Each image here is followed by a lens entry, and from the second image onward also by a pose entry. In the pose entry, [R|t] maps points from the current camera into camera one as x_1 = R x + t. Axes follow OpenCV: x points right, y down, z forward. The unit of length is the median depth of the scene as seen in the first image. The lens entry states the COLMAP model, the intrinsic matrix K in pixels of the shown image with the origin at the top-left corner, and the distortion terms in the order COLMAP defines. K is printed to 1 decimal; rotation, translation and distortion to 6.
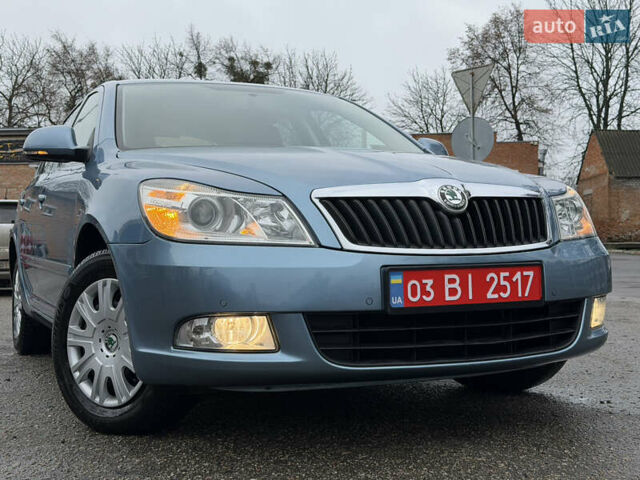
lens RADIAL K [[870.9, 0, 330.4], [0, 870.9, 241.2], [0, 0, 1]] dist [0.148787, -0.073459]
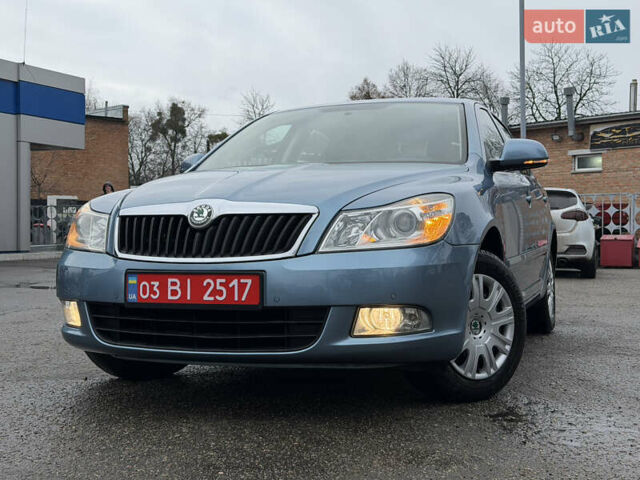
lens RADIAL K [[872.7, 0, 320.0], [0, 872.7, 240.0], [0, 0, 1]] dist [0.172554, -0.285282]
pose [[0.711277, 0.022519, -0.702551, 1.107993], [-0.006601, 0.999657, 0.025359, -0.047423], [0.702881, -0.013399, 0.711181, 0.251627]]
